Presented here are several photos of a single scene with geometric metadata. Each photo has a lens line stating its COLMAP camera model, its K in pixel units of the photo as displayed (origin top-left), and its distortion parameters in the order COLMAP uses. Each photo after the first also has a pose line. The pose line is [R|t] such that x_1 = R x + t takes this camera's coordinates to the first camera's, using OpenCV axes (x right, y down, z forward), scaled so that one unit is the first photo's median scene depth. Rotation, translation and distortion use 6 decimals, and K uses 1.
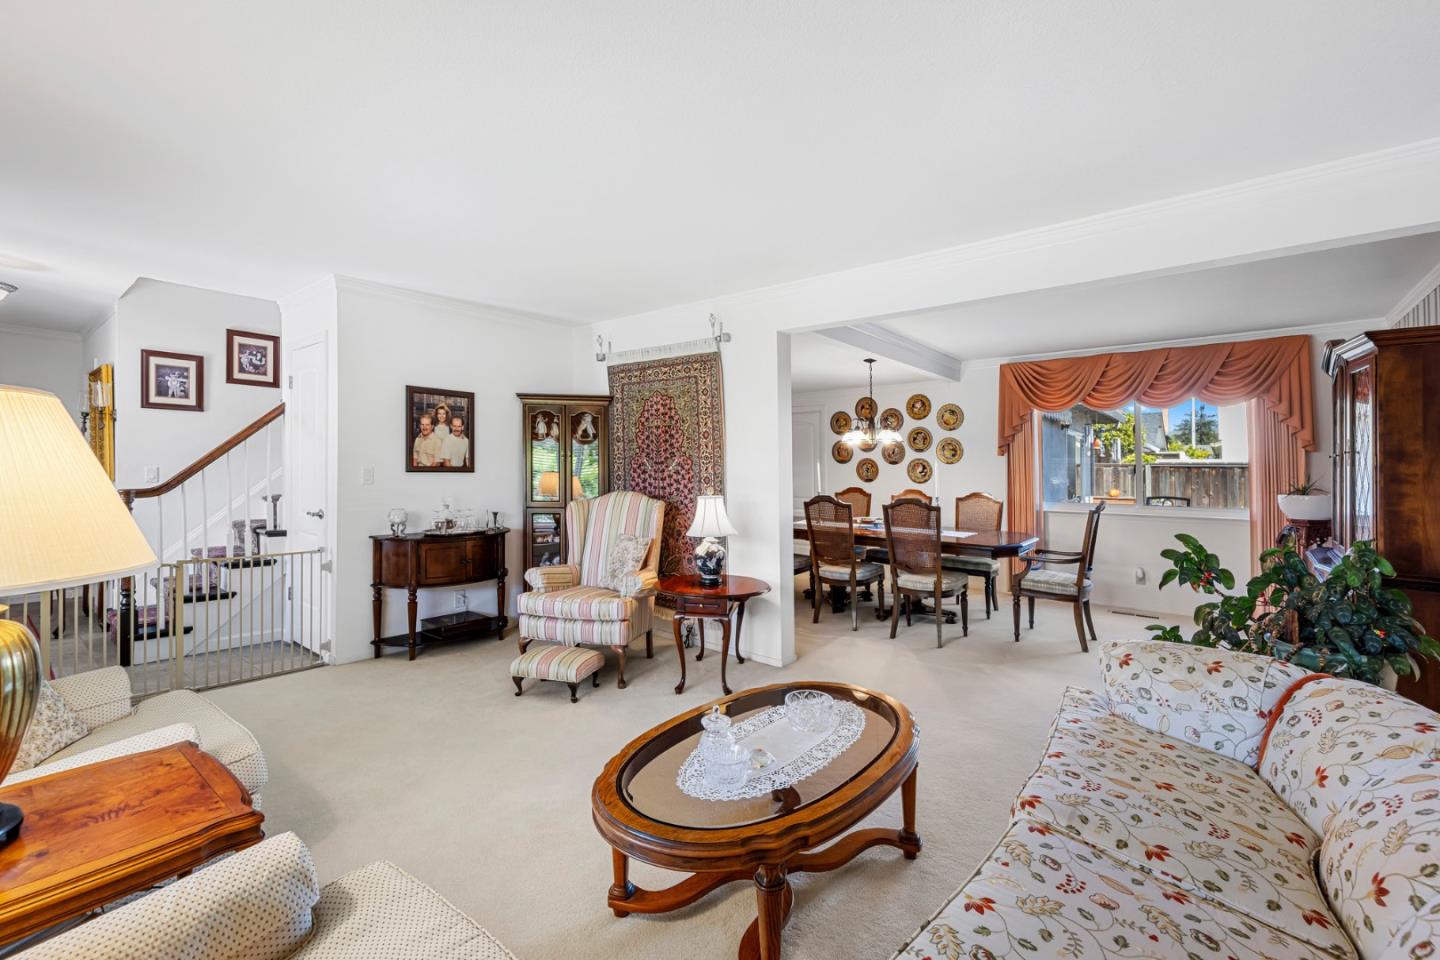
lens RADIAL K [[621.8, 0, 709.6], [0, 621.8, 448.5], [0, 0, 1]] dist [0.005277, -0.000061]
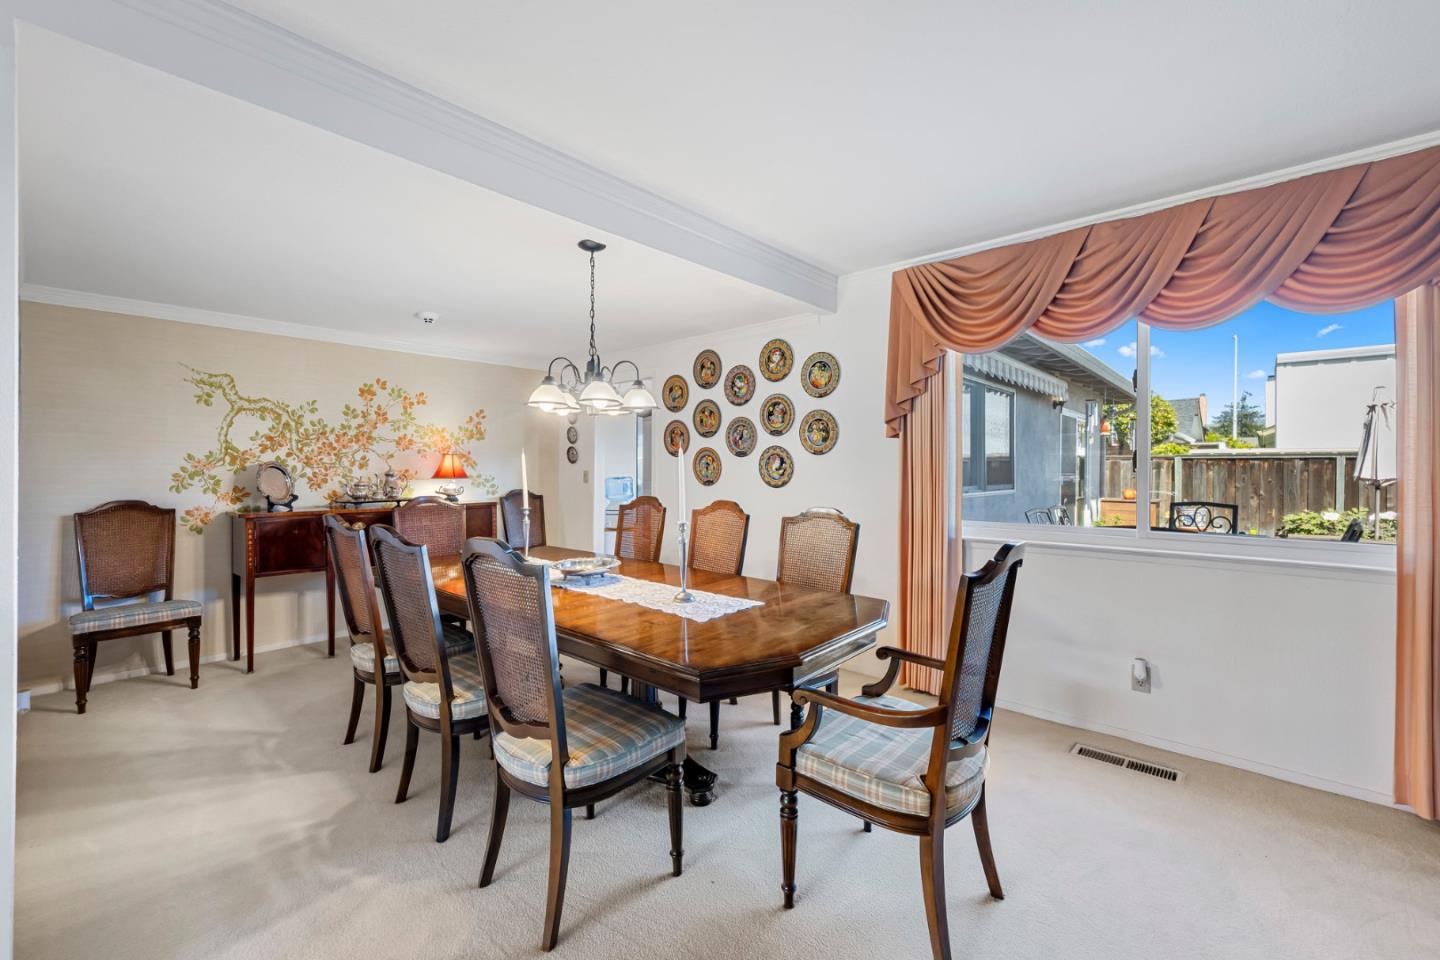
lens RADIAL K [[621.8, 0, 704.3], [0, 621.8, 471.9], [0, 0, 1]] dist [0.005277, -0.000061]
pose [[0.999044, -0.009183, -0.042733, 0.291615], [0.010855, 0.999178, 0.039058, 0.016523], [0.042339, -0.039484, 0.998323, 0.395443]]
